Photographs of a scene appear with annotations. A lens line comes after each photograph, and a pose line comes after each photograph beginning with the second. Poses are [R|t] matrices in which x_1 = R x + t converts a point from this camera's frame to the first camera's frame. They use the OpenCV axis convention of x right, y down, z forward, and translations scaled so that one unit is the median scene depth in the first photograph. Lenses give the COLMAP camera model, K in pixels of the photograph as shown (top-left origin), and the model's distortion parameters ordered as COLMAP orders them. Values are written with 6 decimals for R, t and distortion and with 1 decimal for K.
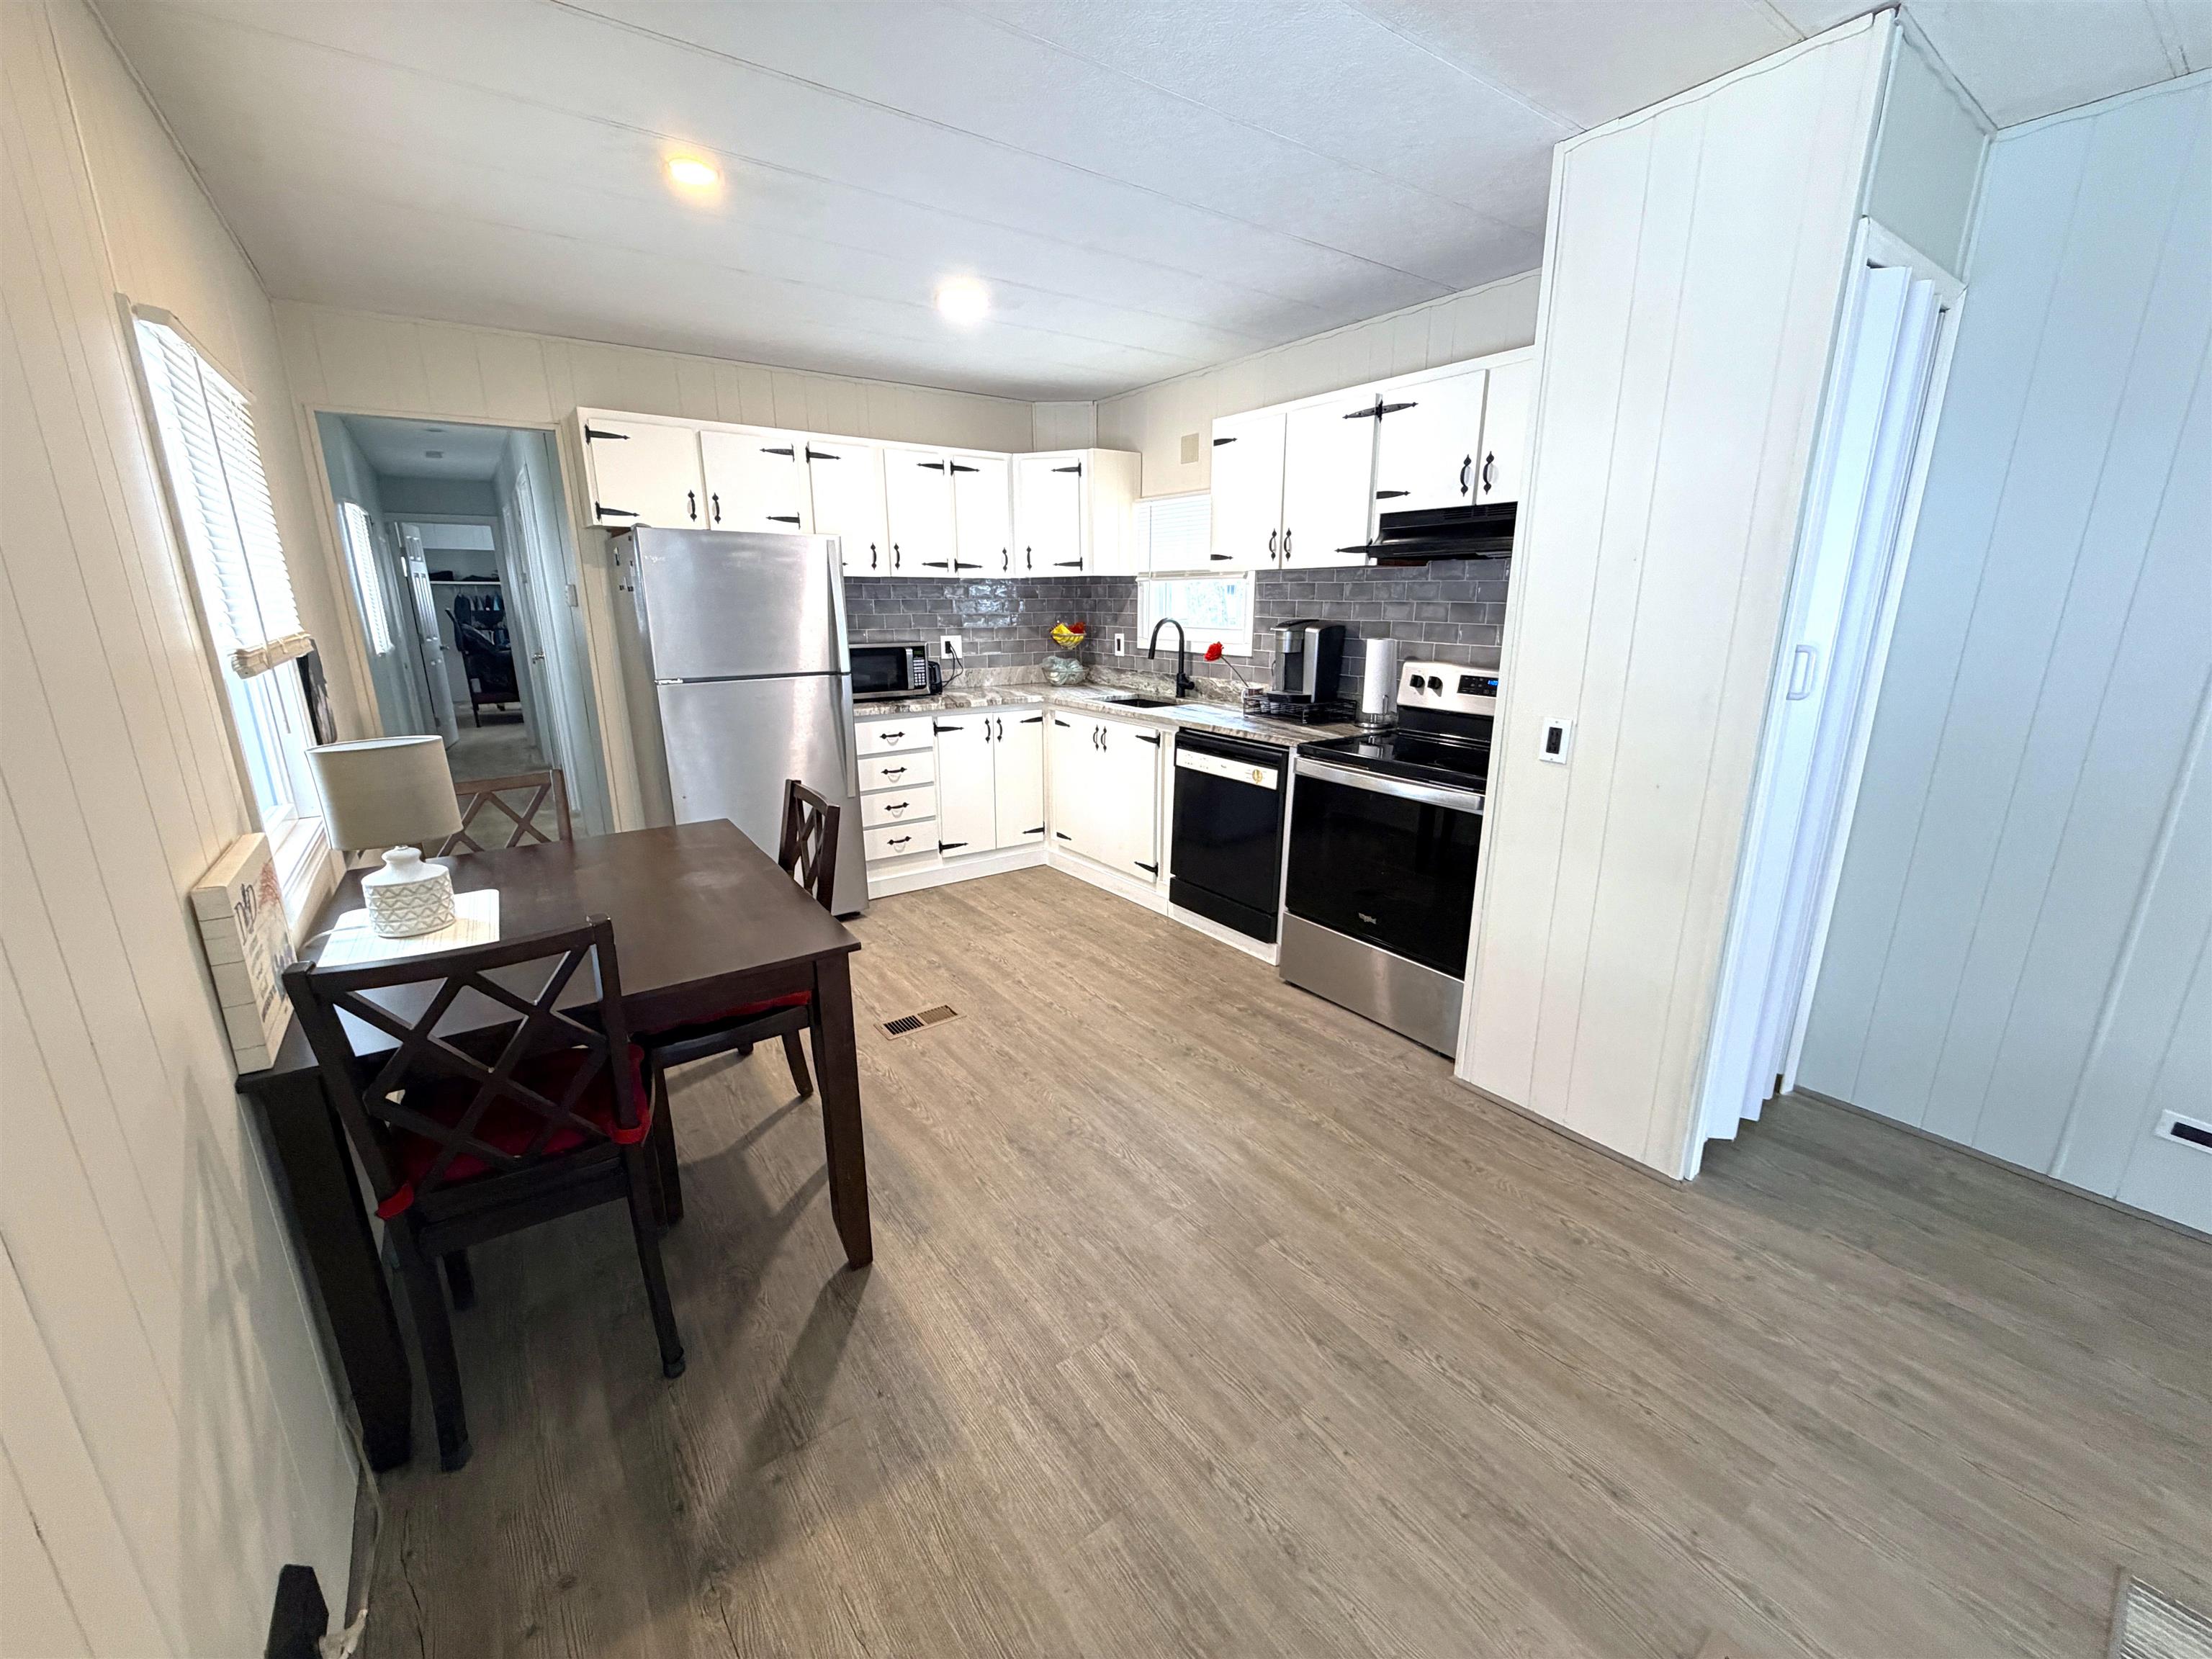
lens RADIAL K [[886.8, 0, 1088.1], [0, 886.8, 822.5], [0, 0, 1]] dist [-0.001765, -0.000254]
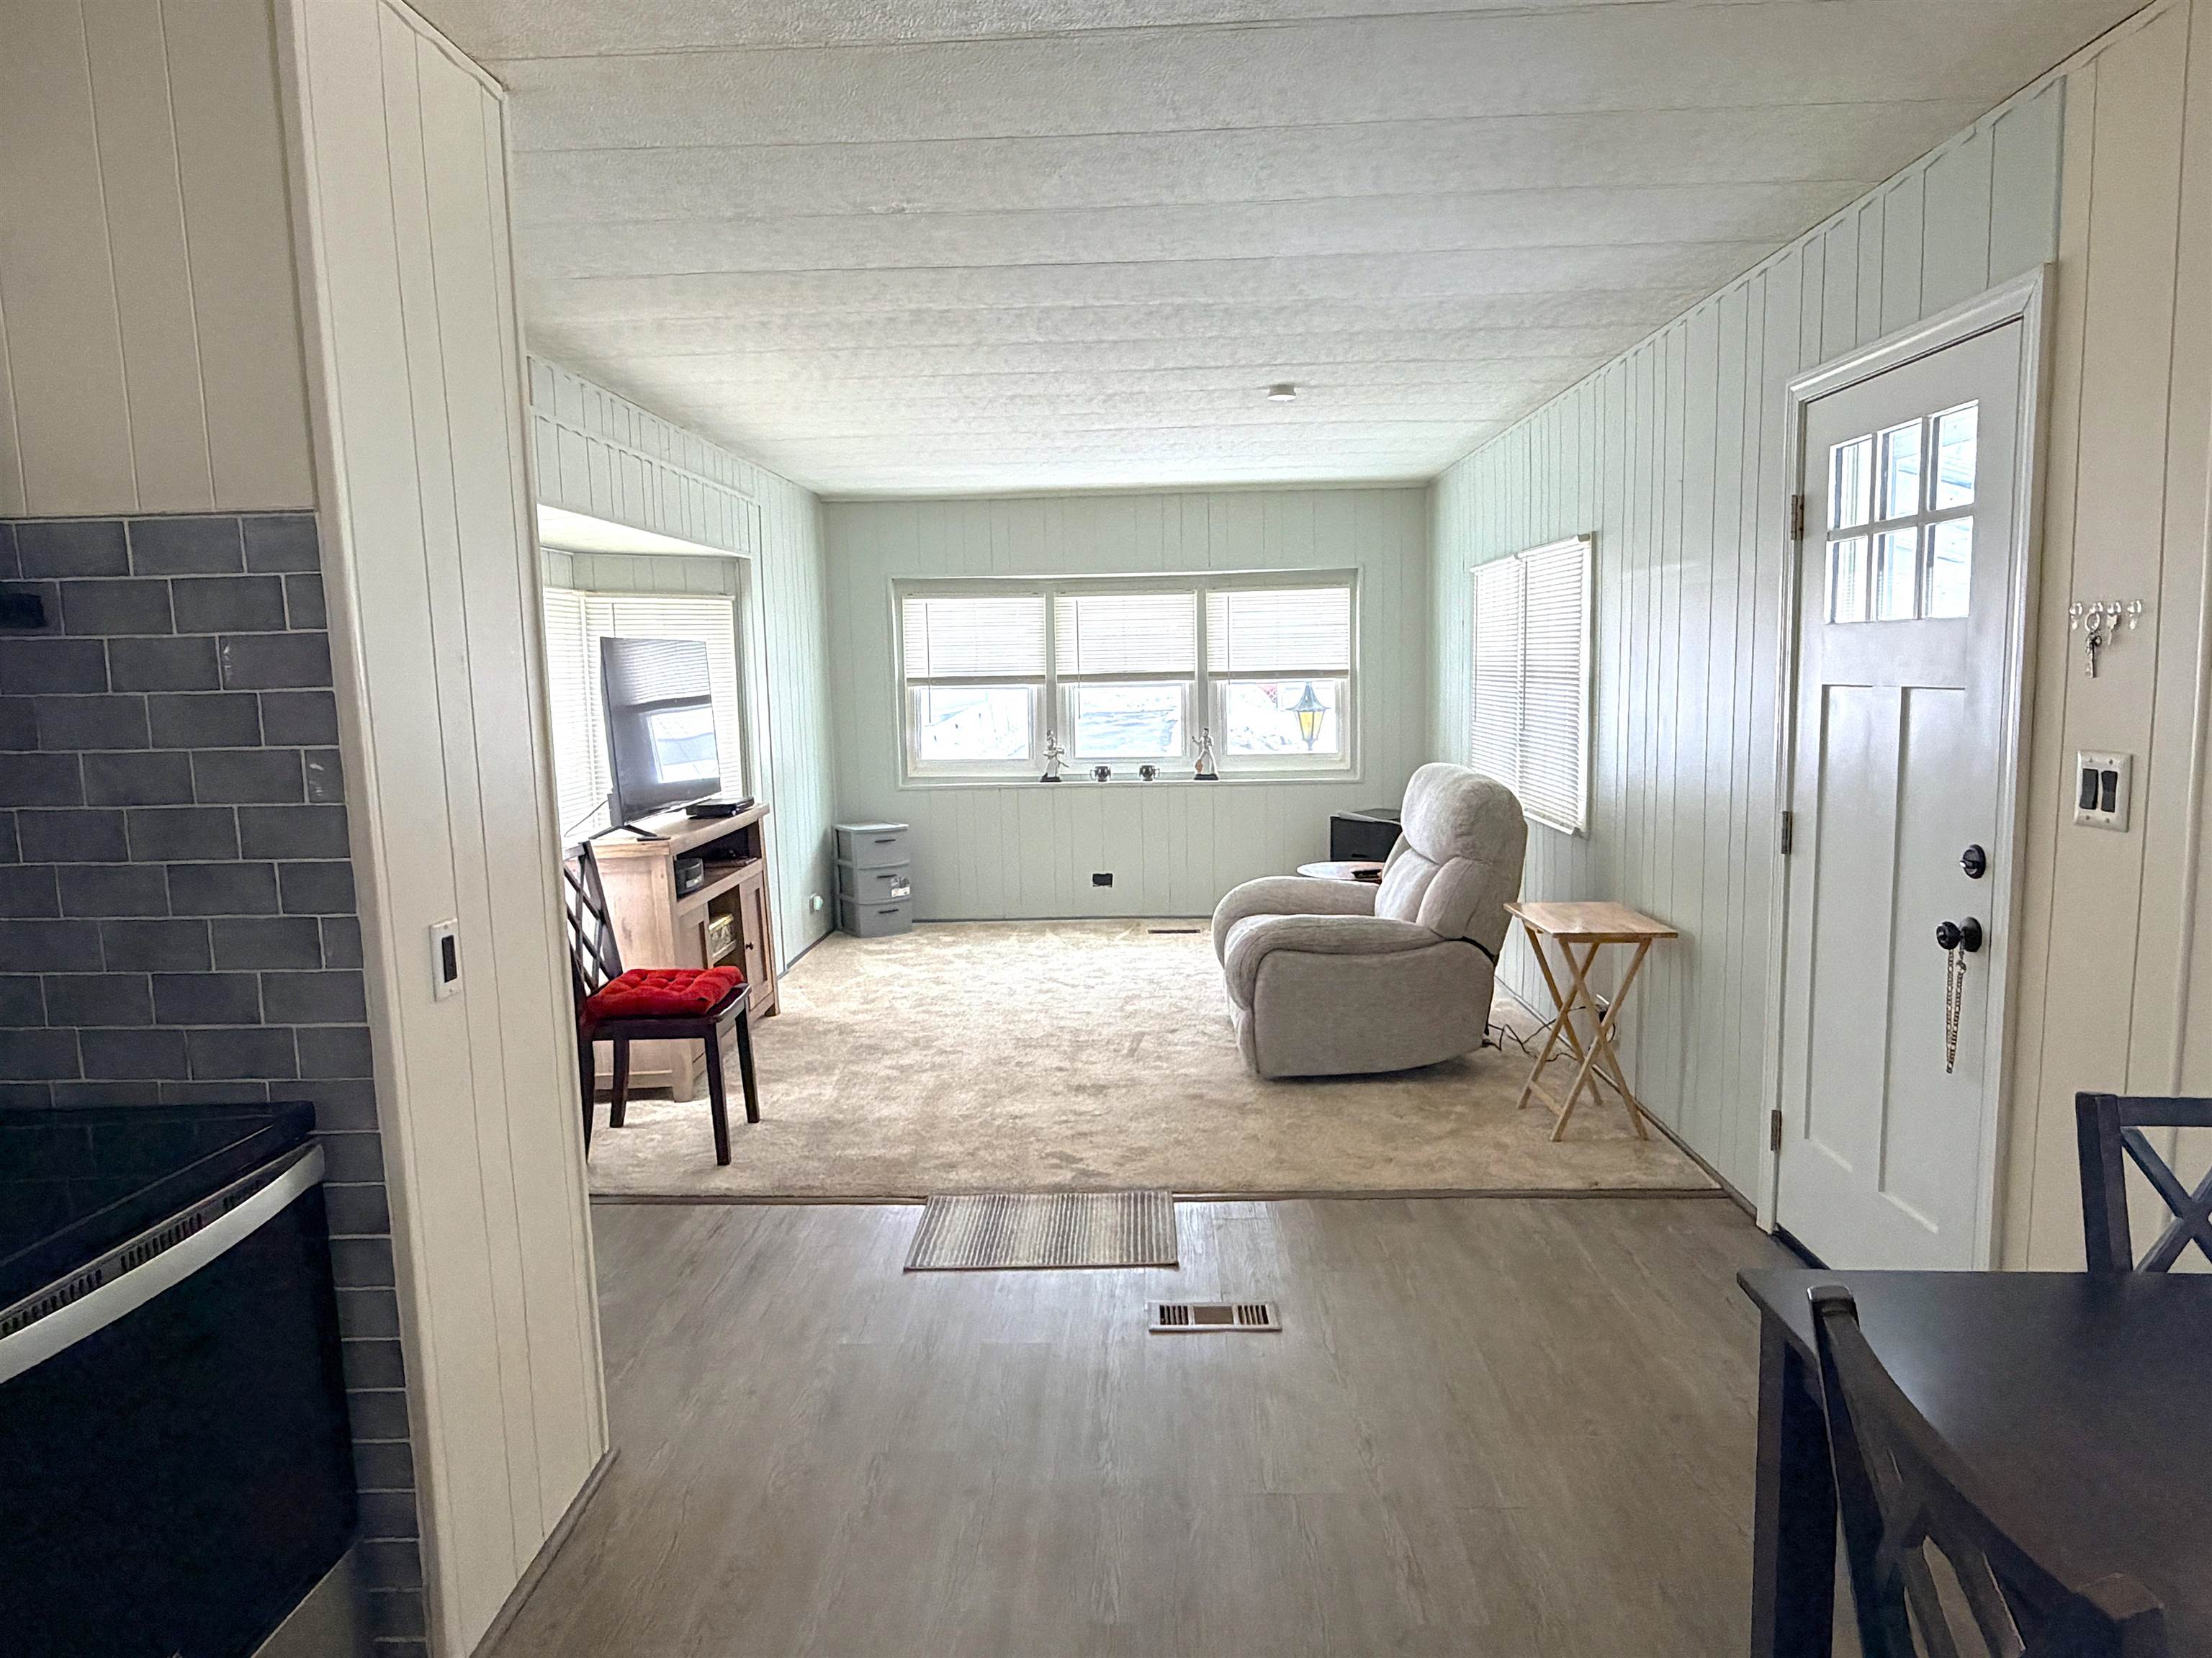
lens RADIAL K [[1375.4, 0, 1097.3], [0, 1375.4, 831.5], [0, 0, 1]] dist [0.000599, -0.001582]
pose [[-0.798862, -0.049598, 0.599466, -0.224584], [0.177699, 0.932655, 0.313971, -0.246893], [-0.574667, 0.357344, -0.736249, 0.909974]]
